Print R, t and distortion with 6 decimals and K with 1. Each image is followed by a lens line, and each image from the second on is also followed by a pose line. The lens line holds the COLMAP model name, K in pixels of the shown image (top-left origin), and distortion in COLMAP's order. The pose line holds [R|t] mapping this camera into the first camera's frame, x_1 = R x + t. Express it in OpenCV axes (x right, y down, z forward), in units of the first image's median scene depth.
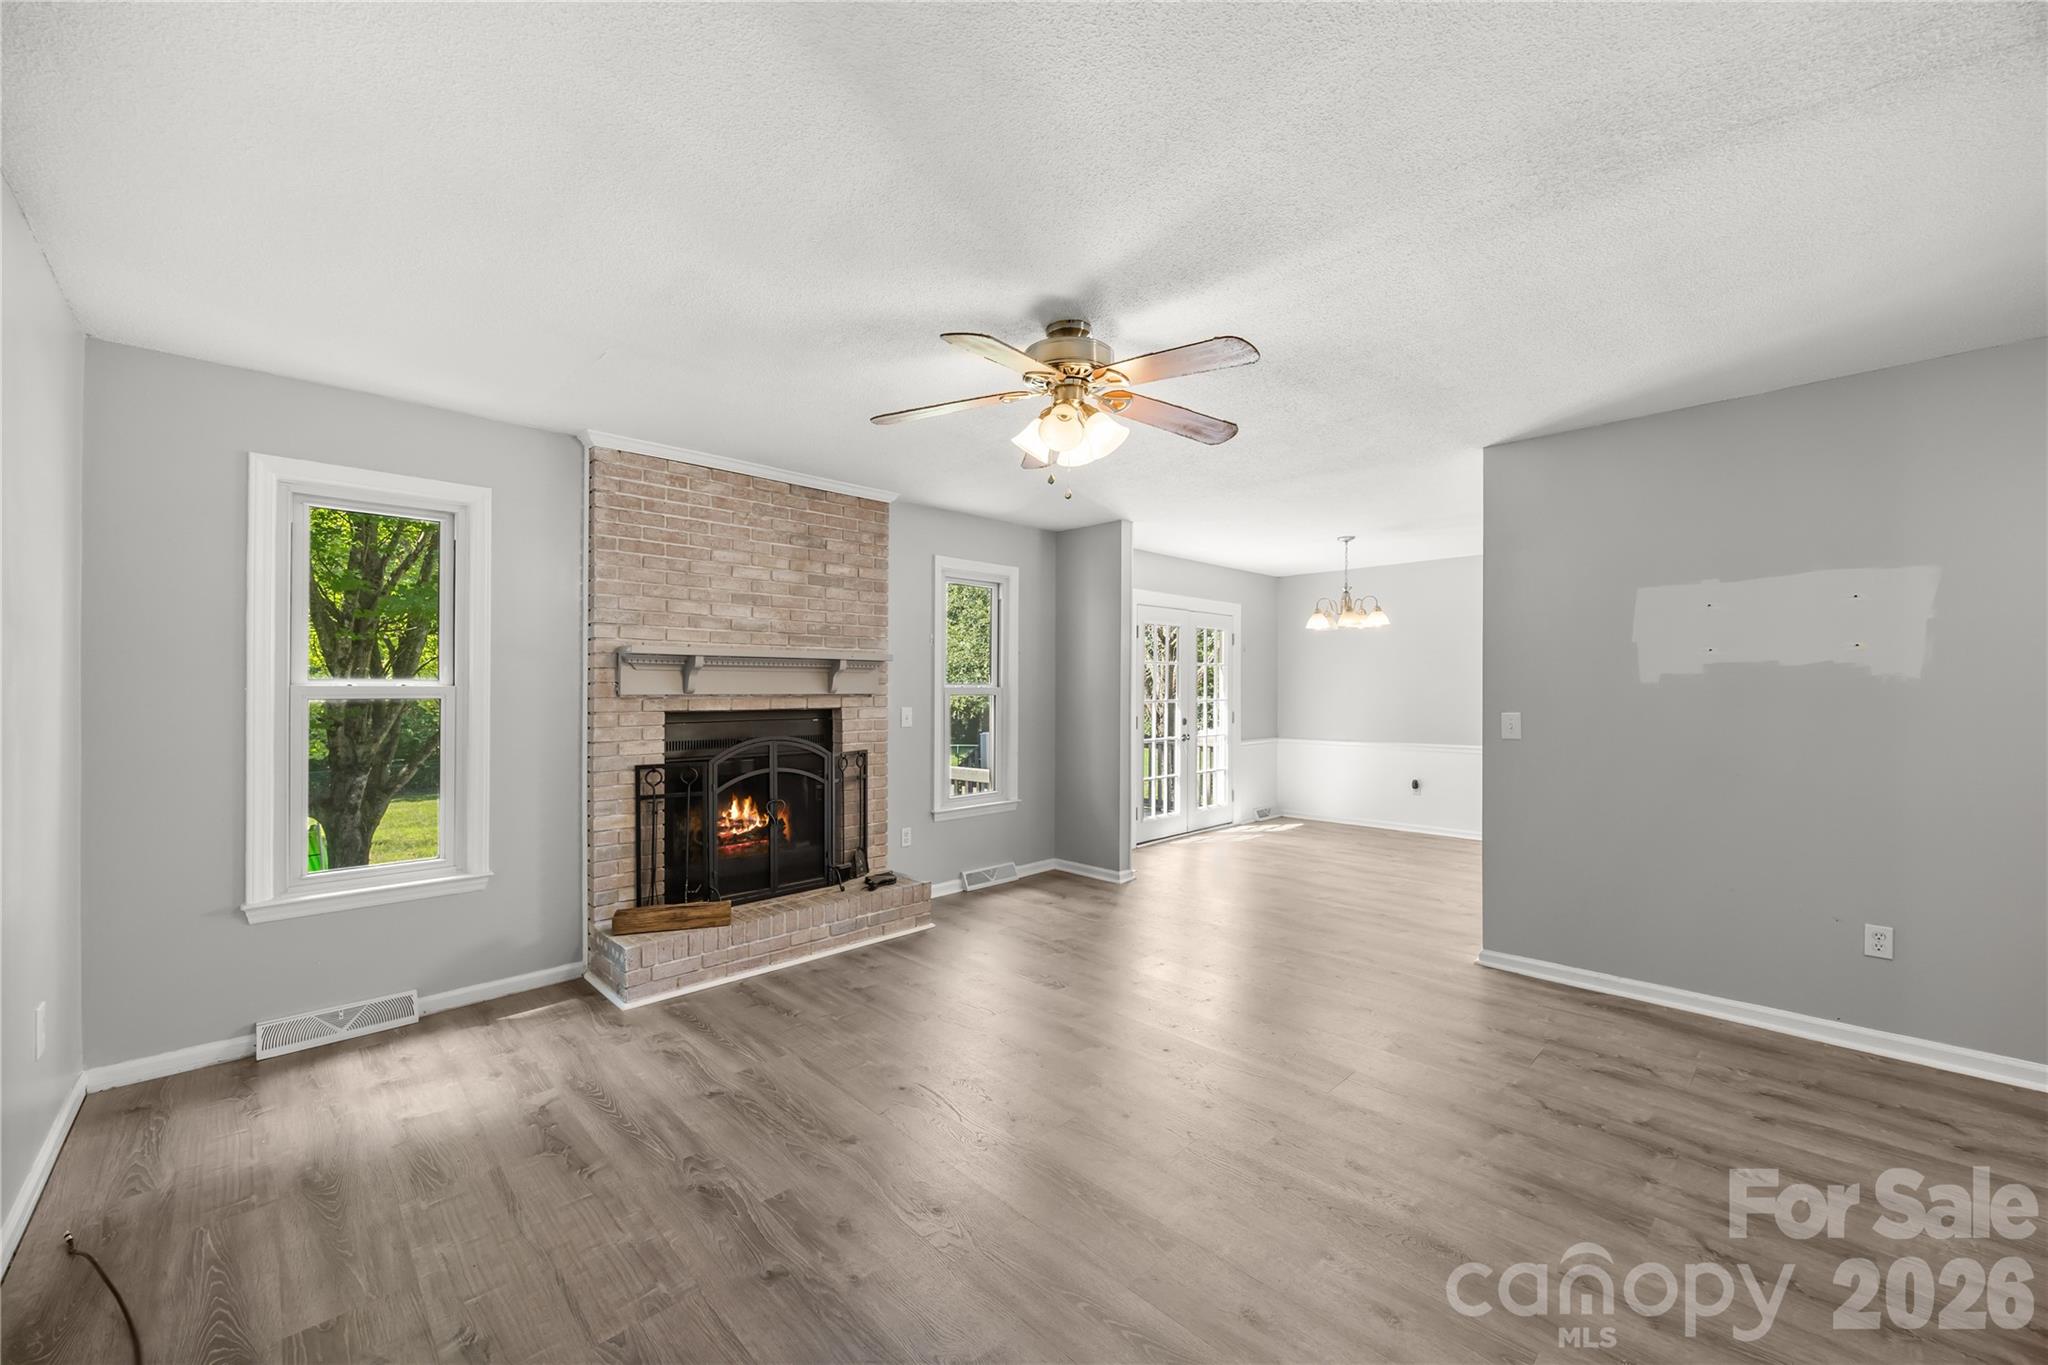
lens RADIAL K [[788.9, 0, 1041.7], [0, 788.9, 694.1], [0, 0, 1]] dist [-0.003963, -0.000156]
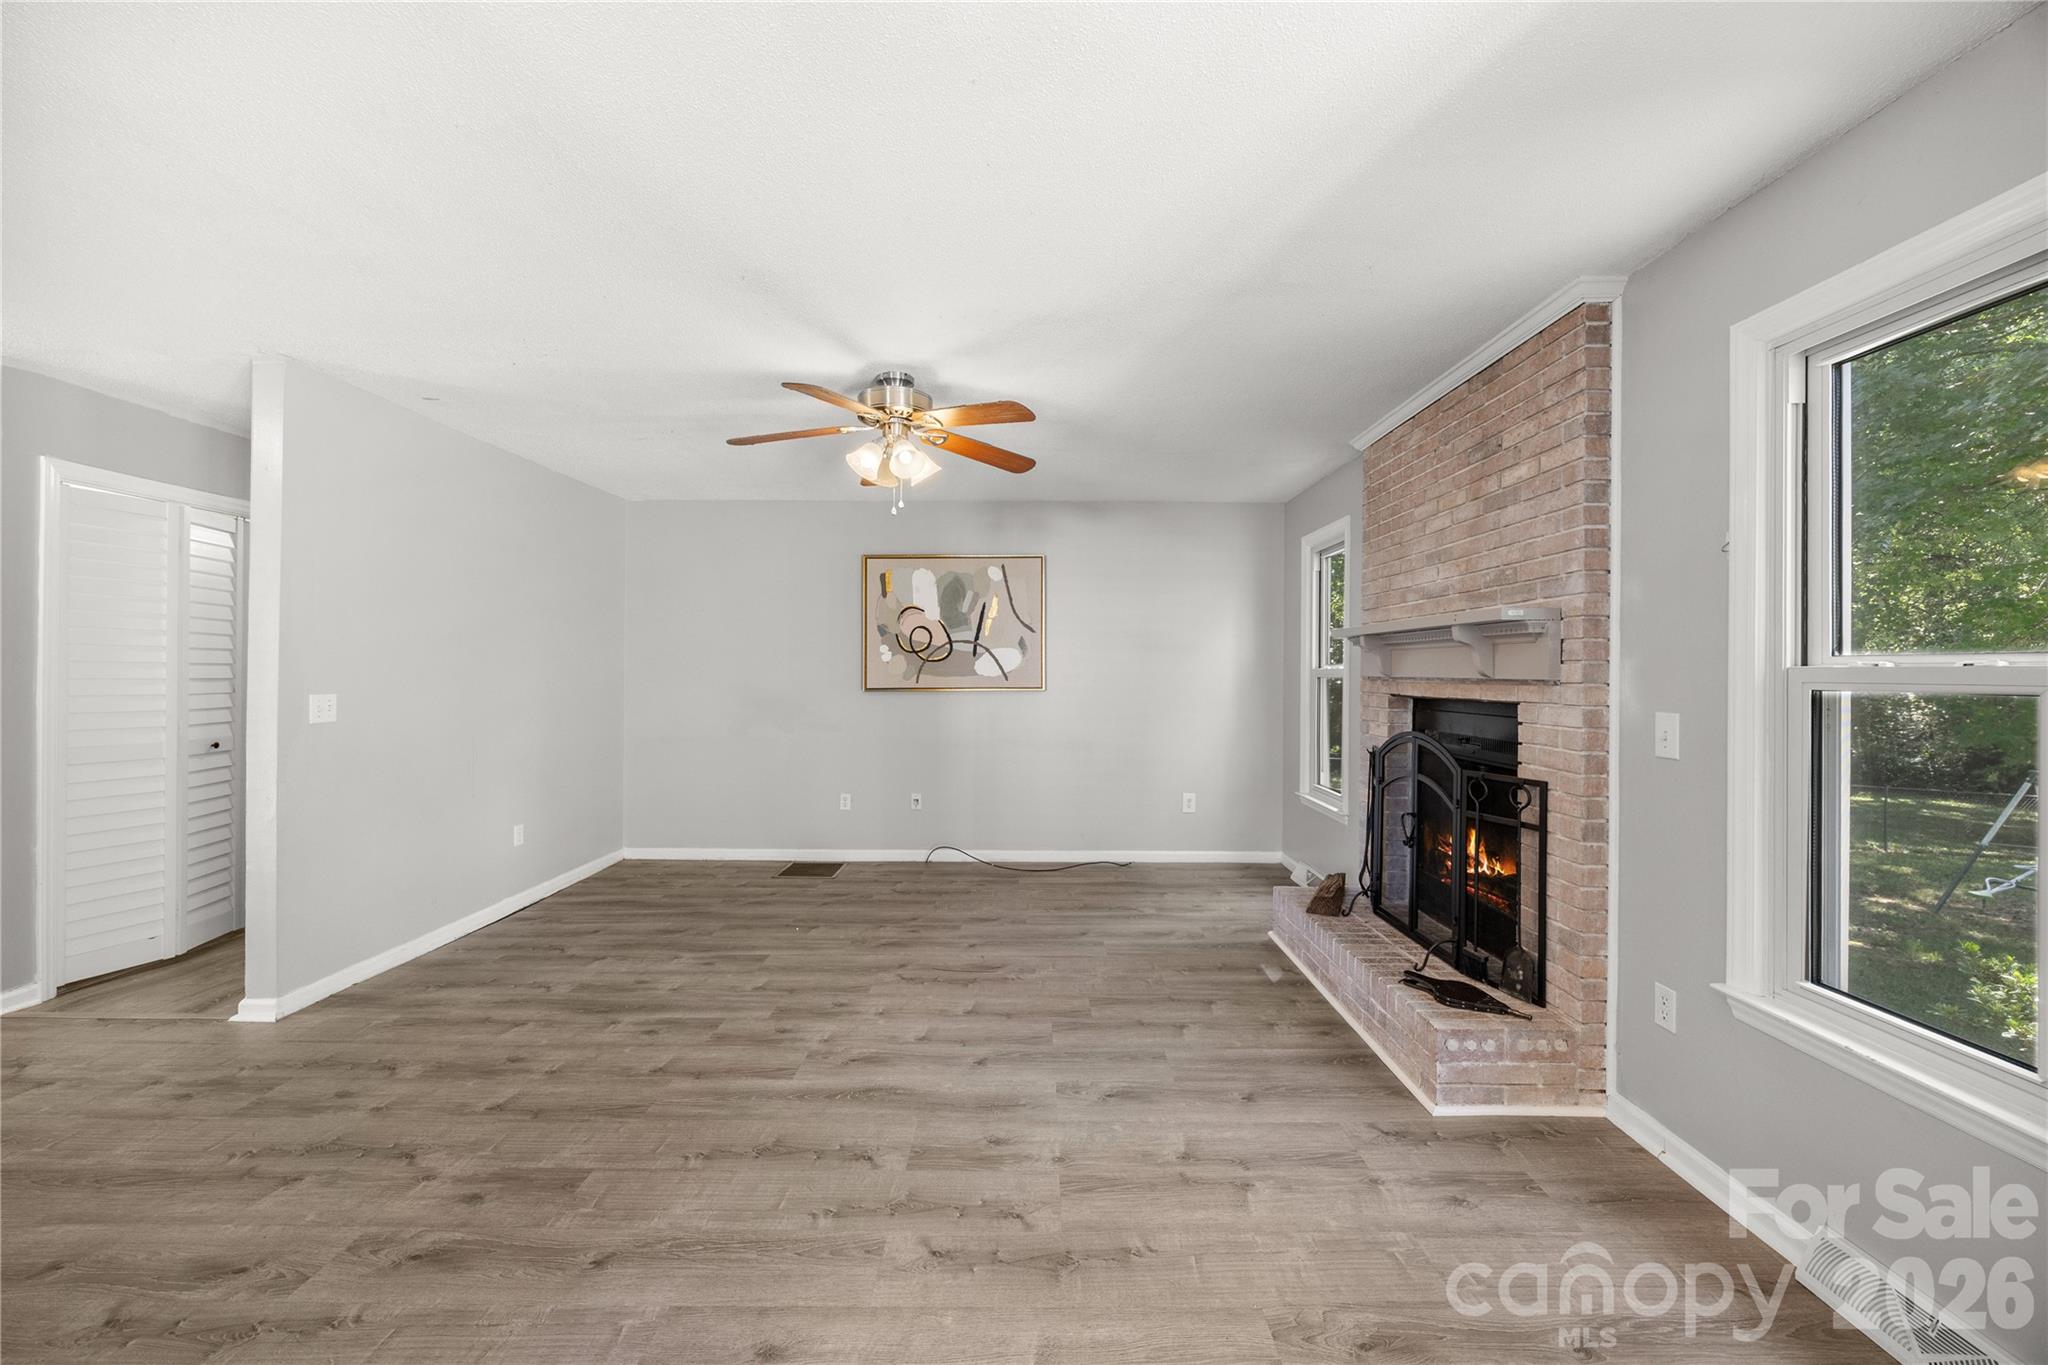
lens RADIAL K [[783.9, 0, 1032.7], [0, 783.9, 674.2], [0, 0, 1]] dist [-0.004795, -0.000297]
pose [[-0.705645, 0.001532, -0.708564, 0.459833], [-0.004801, 0.999964, 0.006944, -0.006899], [0.708550, 0.008302, -0.705612, 1.246667]]
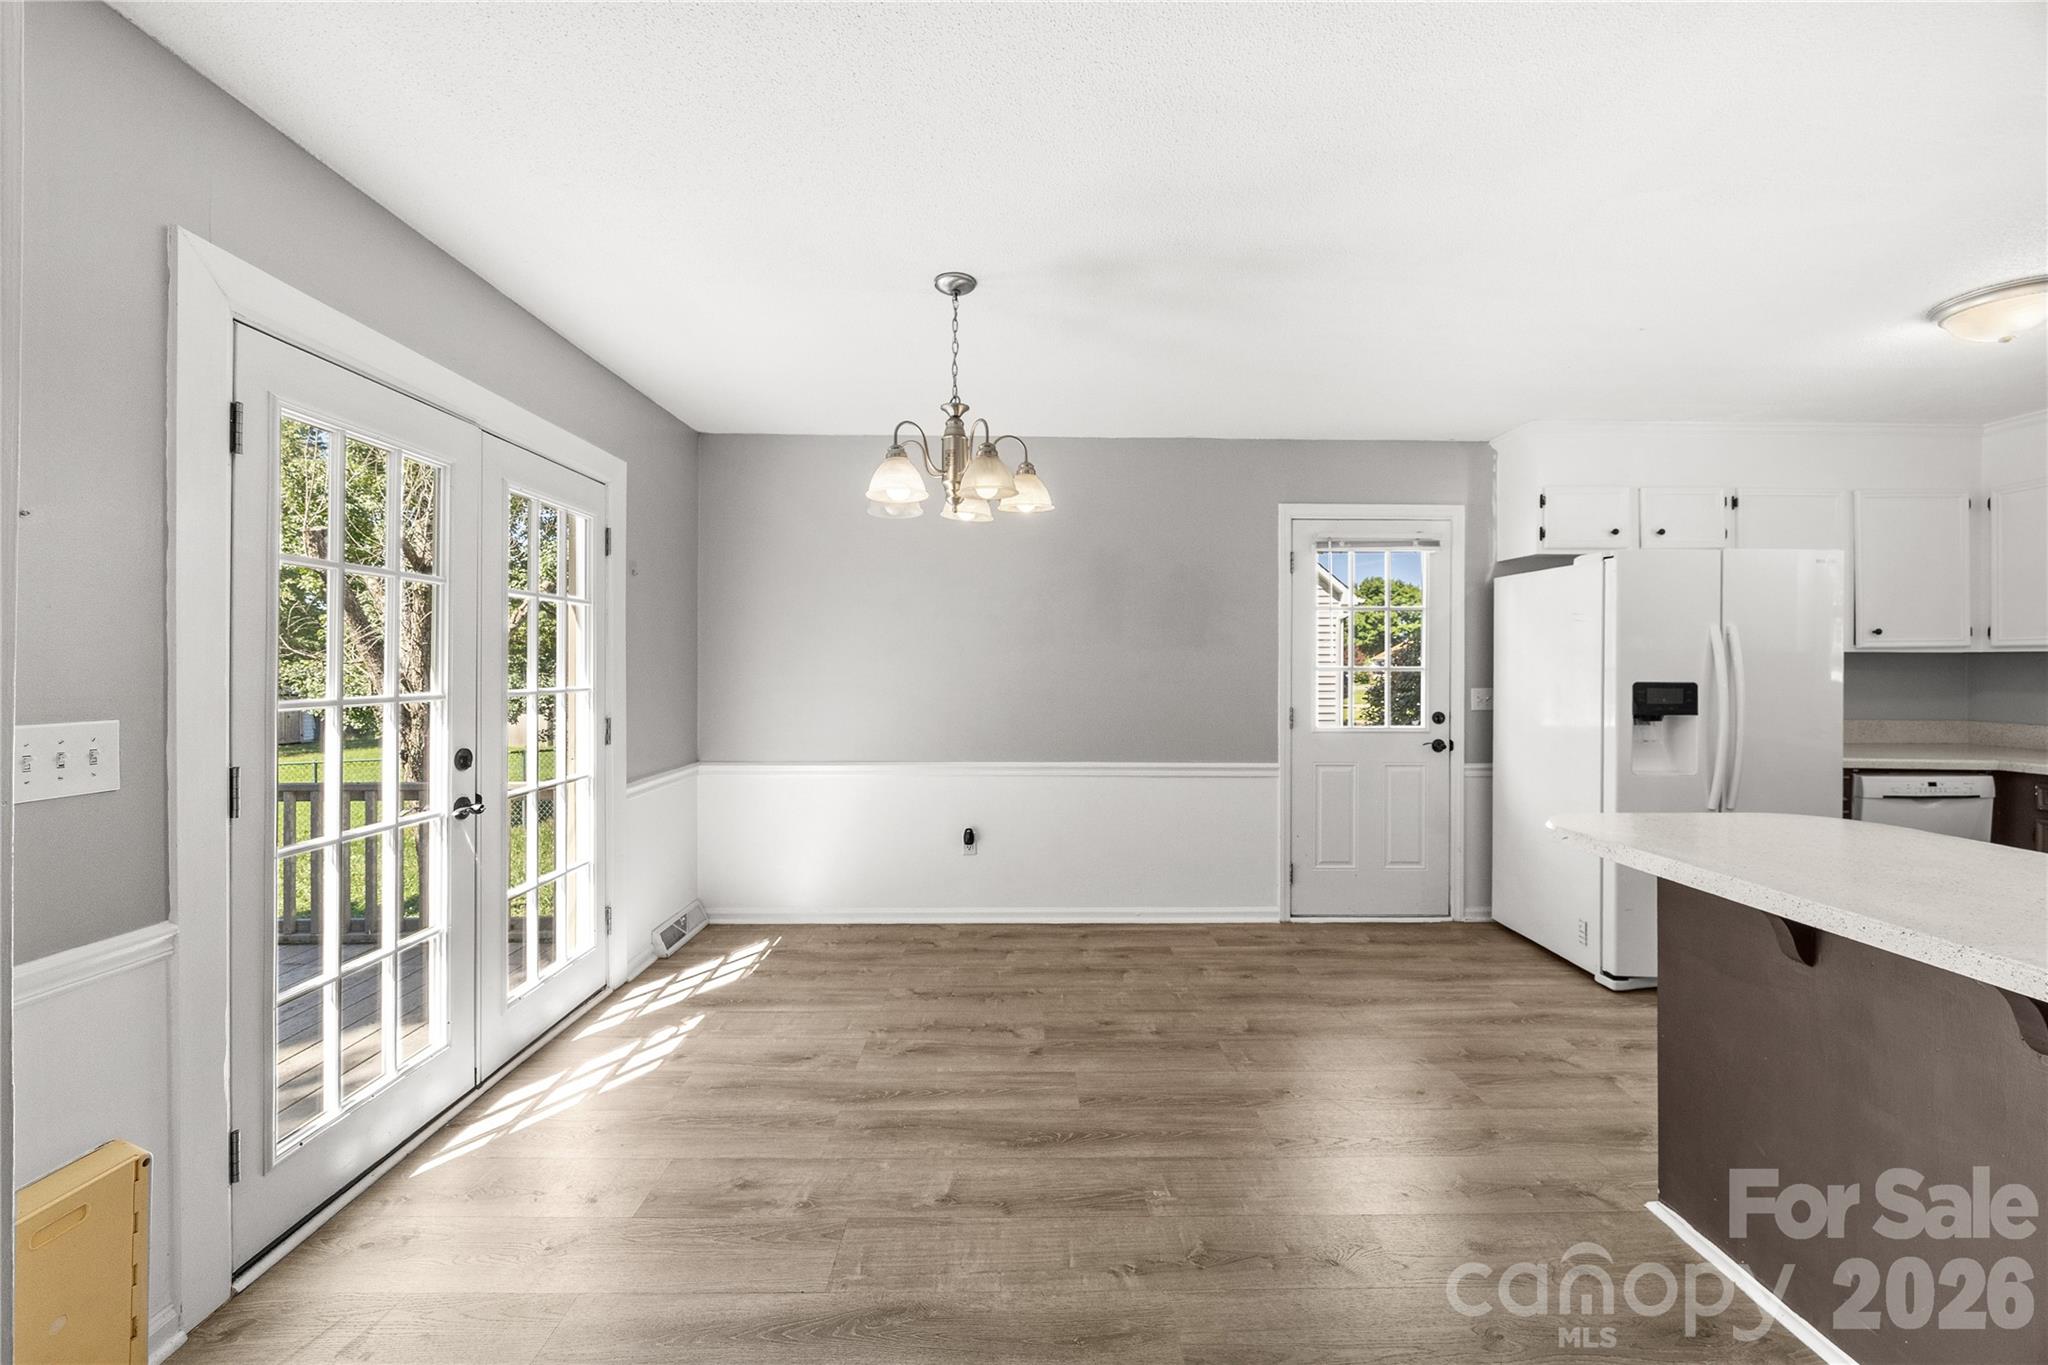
lens RADIAL K [[781.0, 0, 1024.7], [0, 781.0, 673.2], [0, 0, 1]] dist [-0.000074, 0.000038]
pose [[0.700121, -0.002655, 0.714019, 0.188226], [0.001033, 0.999996, 0.002705, -0.003437], [-0.714023, -0.001157, 0.700121, 1.011305]]
